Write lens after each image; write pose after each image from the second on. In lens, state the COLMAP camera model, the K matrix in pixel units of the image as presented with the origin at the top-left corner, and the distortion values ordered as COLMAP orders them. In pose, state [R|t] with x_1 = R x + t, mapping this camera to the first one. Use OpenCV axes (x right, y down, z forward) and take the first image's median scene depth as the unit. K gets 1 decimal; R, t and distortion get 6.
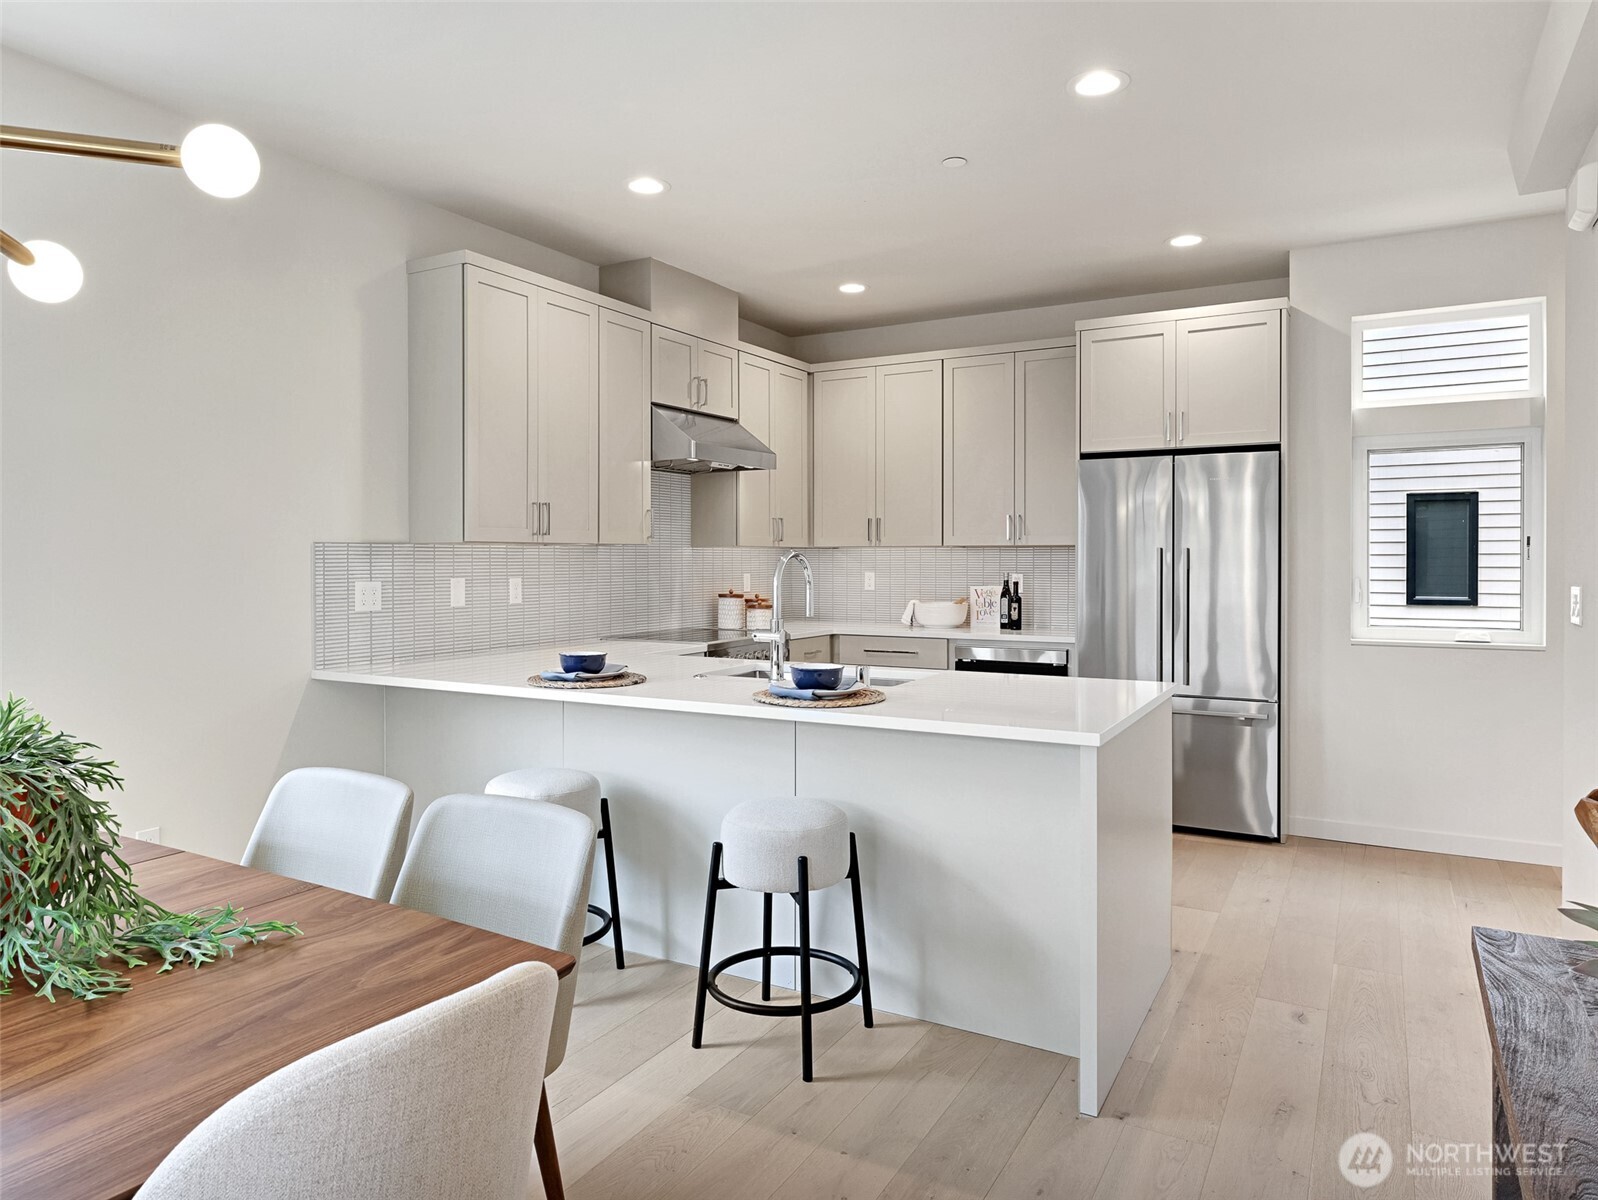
lens RADIAL K [[1014.1, 0, 803.6], [0, 1014.1, 568.4], [0, 0, 1]] dist [-0.007572, 0.000173]
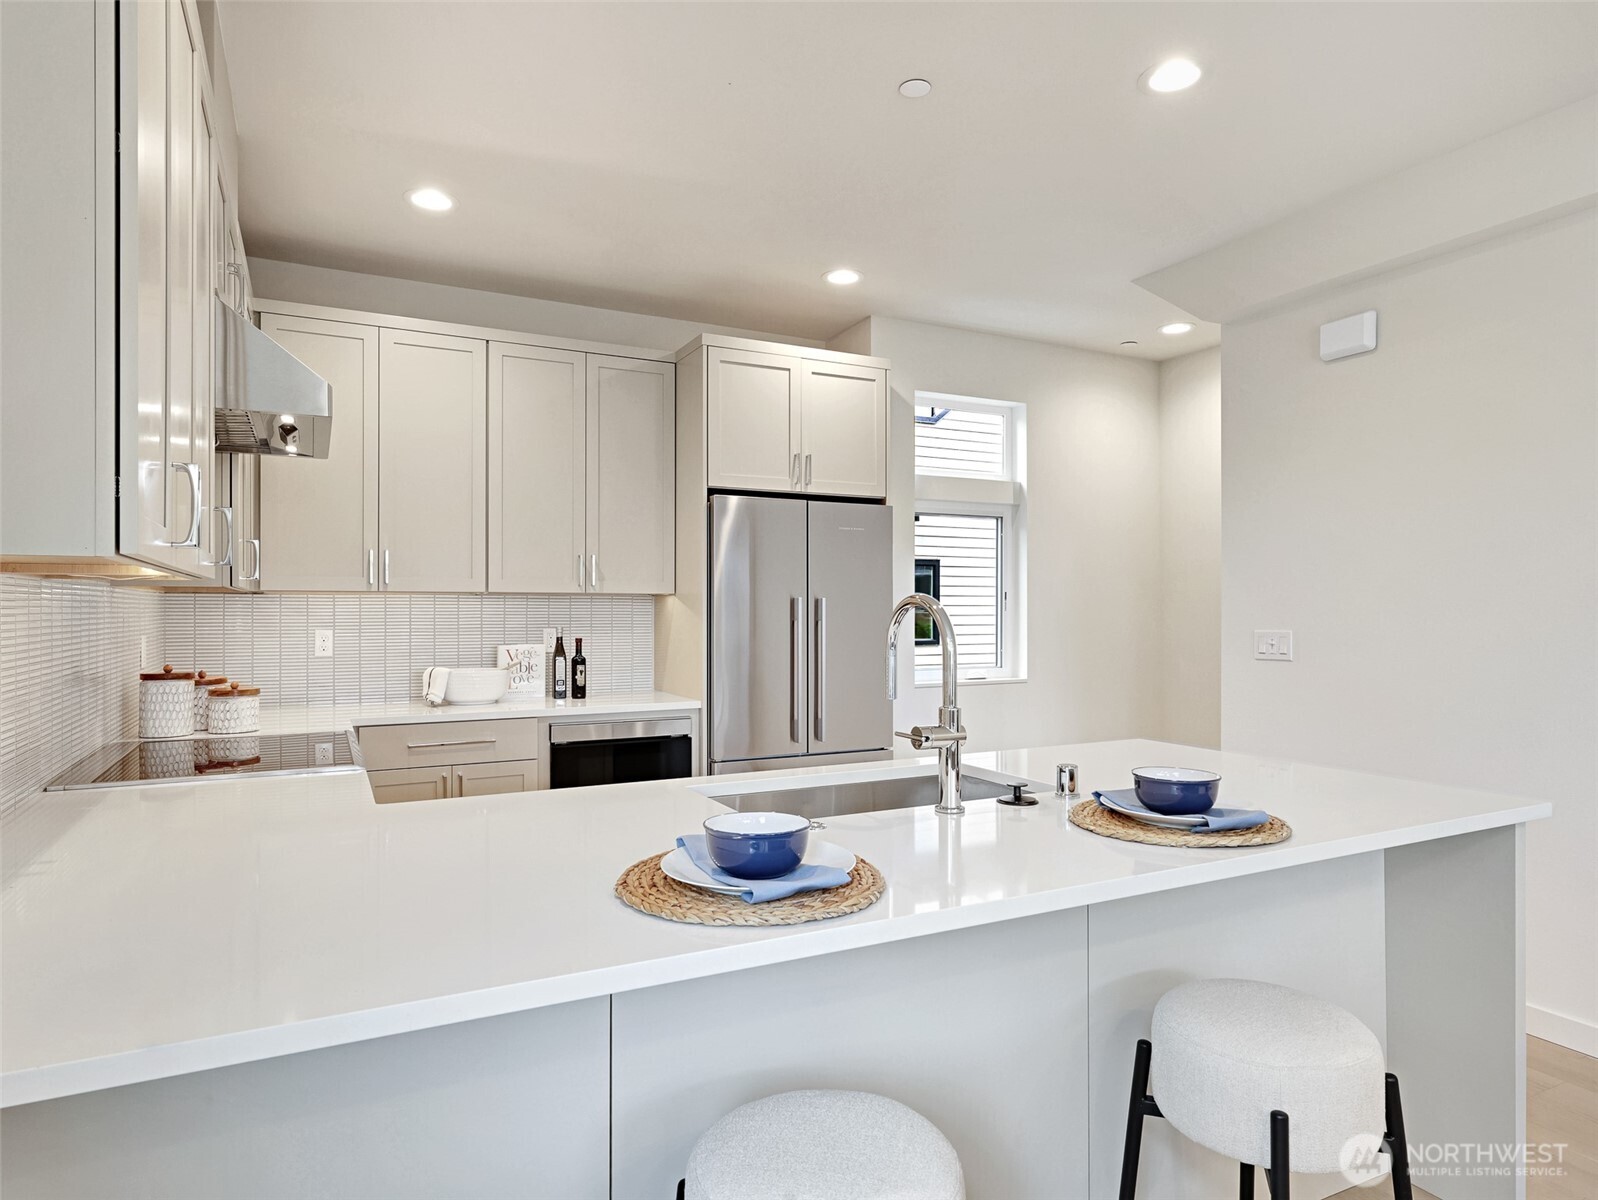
lens RADIAL K [[951.5, 0, 792.1], [0, 951.5, 608.6], [0, 0, 1]] dist [0.006162, 0.001134]
pose [[0.571893, 0.003019, 0.820323, -0.366377], [0.006974, 0.999939, -0.008542, -0.003698], [-0.820299, 0.010606, 0.571837, 0.506406]]
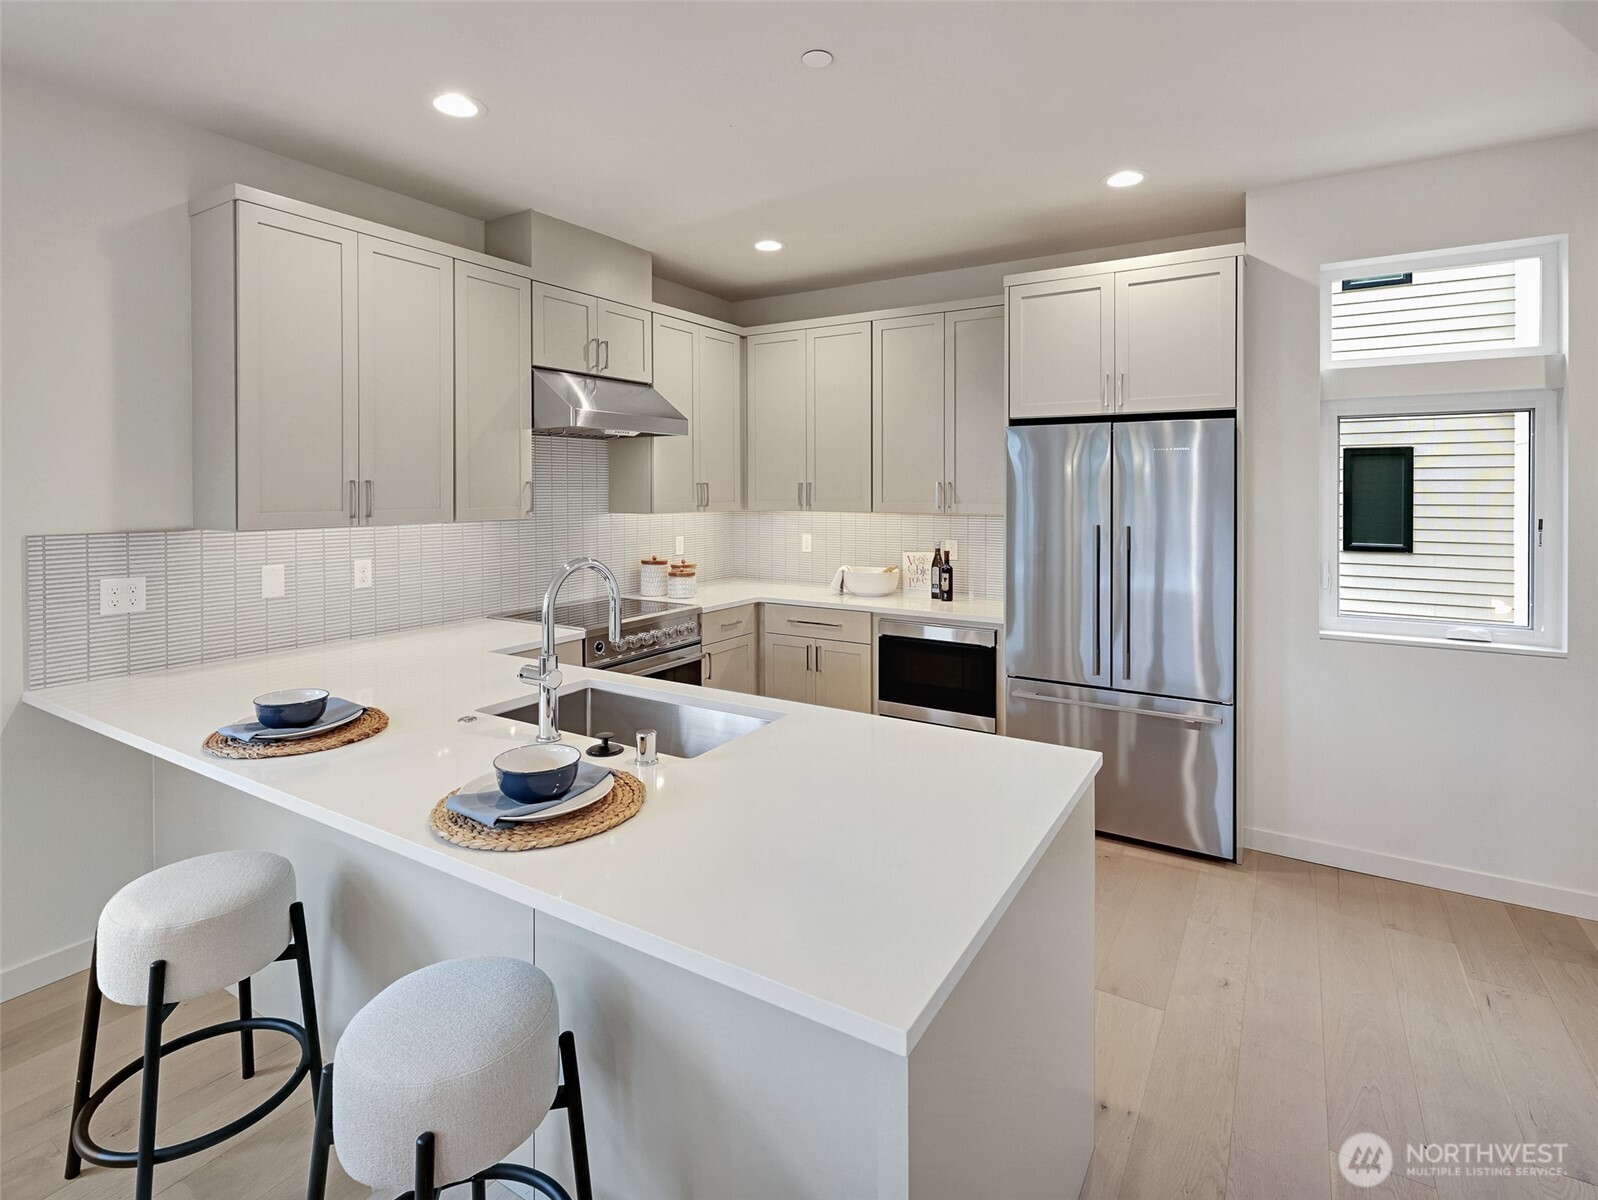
lens RADIAL K [[774.1, 0, 792.1], [0, 774.1, 485.2], [0, 0, 1]] dist [-0.000523, -0.000559]
pose [[0.998134, 0.005104, -0.060851, 0.126897], [-0.005873, 0.999905, -0.012469, -0.046311], [0.060782, 0.012803, 0.998069, 0.304289]]
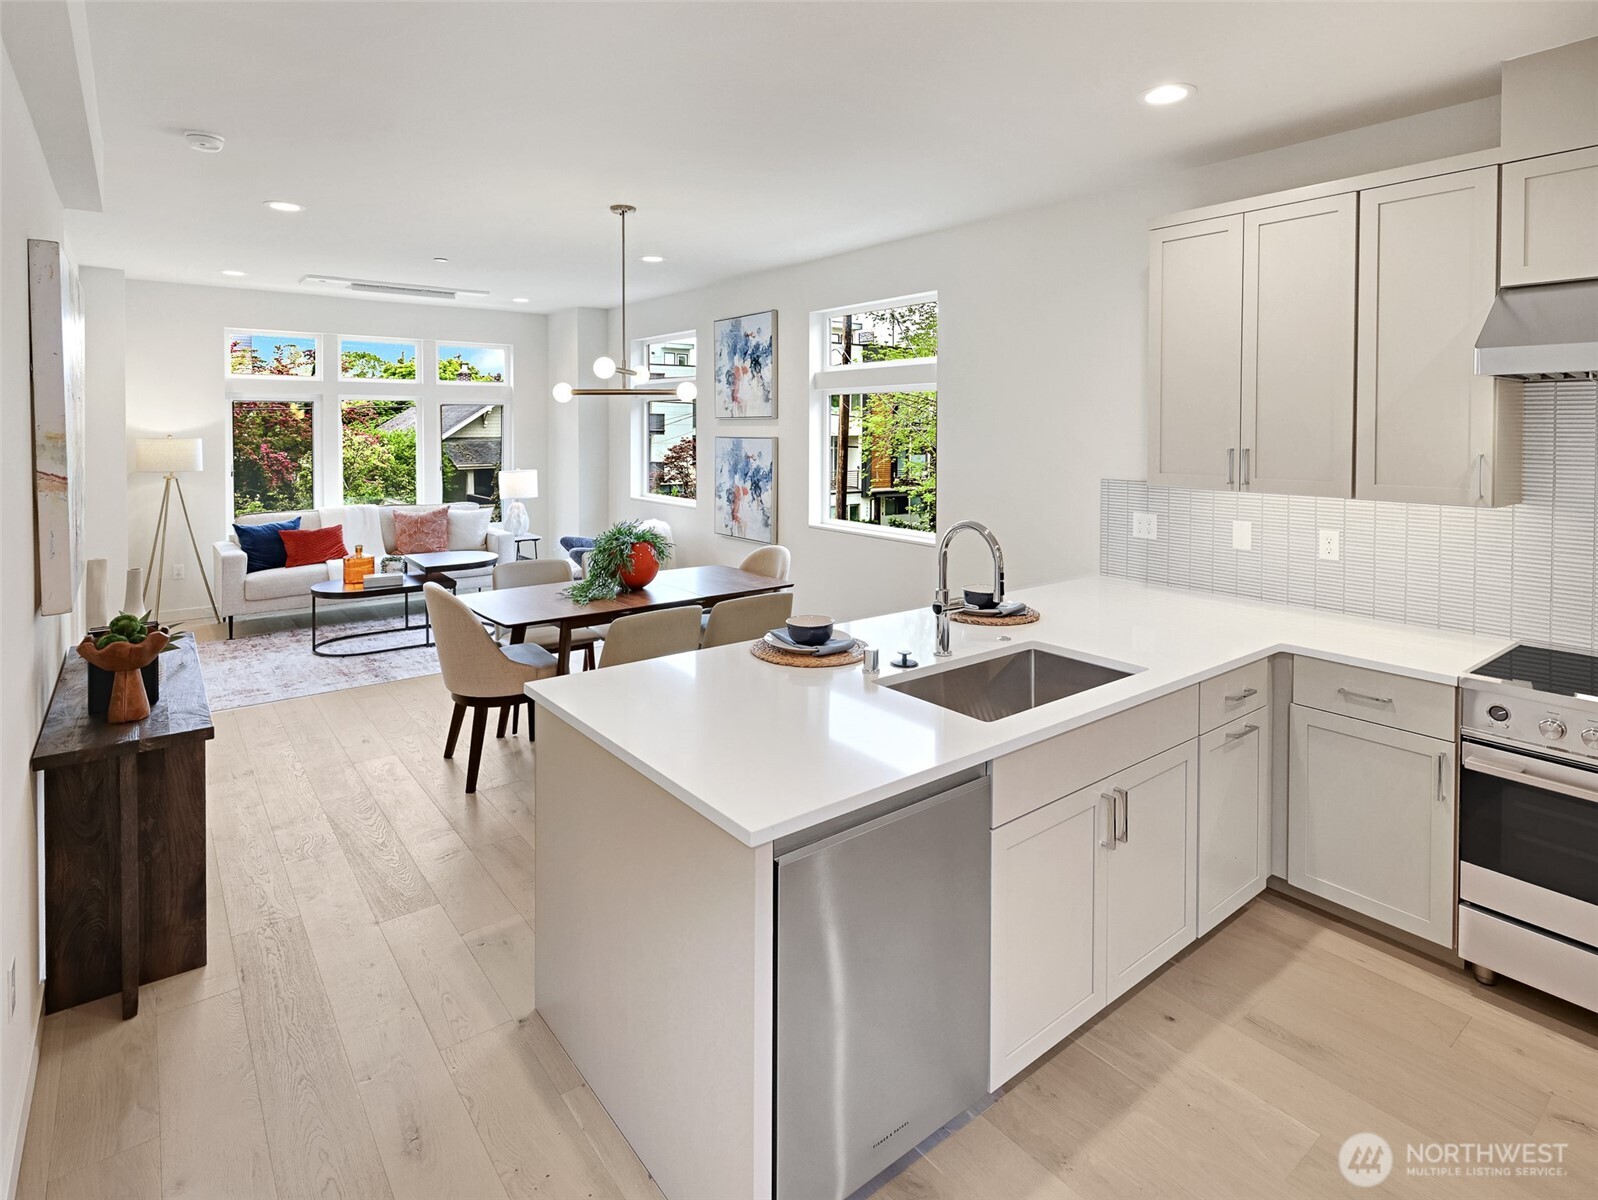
lens RADIAL K [[832.9, 0, 804.6], [0, 832.9, 440.5], [0, 0, 1]] dist [-0.000227, 0.000191]
pose [[-0.382944, 0.017297, -0.923610, 0.497896], [-0.013262, 0.999619, 0.024220, -0.072219], [0.923676, 0.021524, -0.382569, 0.780585]]
